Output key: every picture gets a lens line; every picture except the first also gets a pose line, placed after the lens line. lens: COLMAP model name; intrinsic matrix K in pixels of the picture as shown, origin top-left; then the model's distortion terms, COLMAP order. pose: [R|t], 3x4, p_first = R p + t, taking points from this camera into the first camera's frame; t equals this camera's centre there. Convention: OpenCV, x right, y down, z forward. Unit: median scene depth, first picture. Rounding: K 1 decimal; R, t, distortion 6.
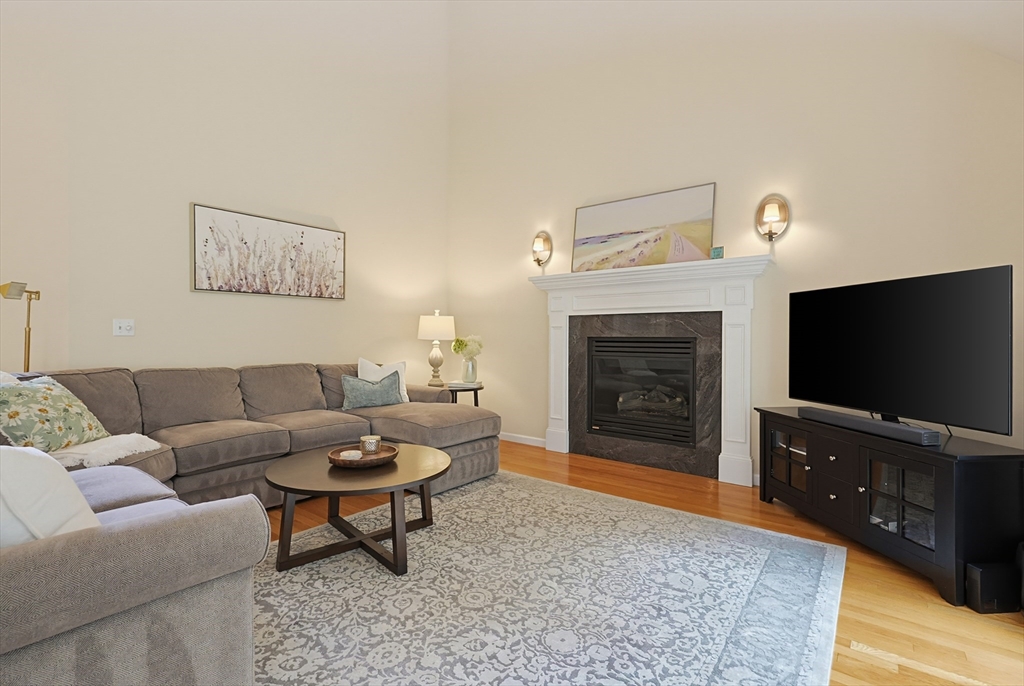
lens RADIAL K [[463.6, 0, 511.8], [0, 463.6, 339.3], [0, 0, 1]] dist [0.000078, 0.000040]
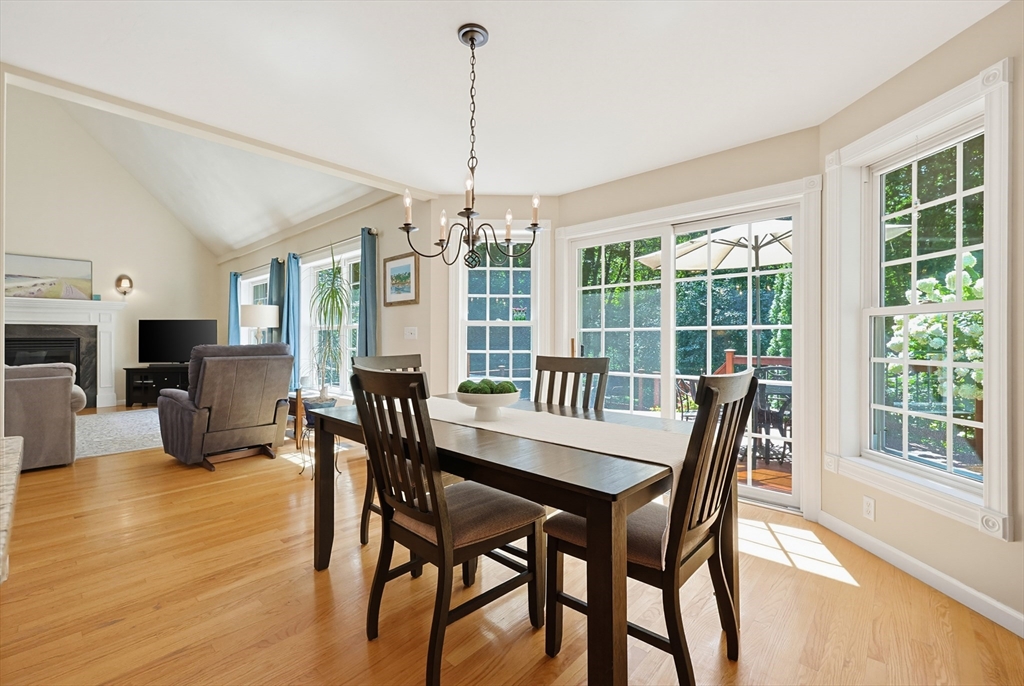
lens RADIAL K [[437.1, 0, 511.4], [0, 437.1, 338.6], [0, 0, 1]] dist [-0.001173, -0.000114]
pose [[0.093533, -0.005951, 0.995598, -1.308045], [0.005152, 0.999972, 0.005493, -0.002525], [-0.995603, 0.004616, 0.093561, -1.014835]]
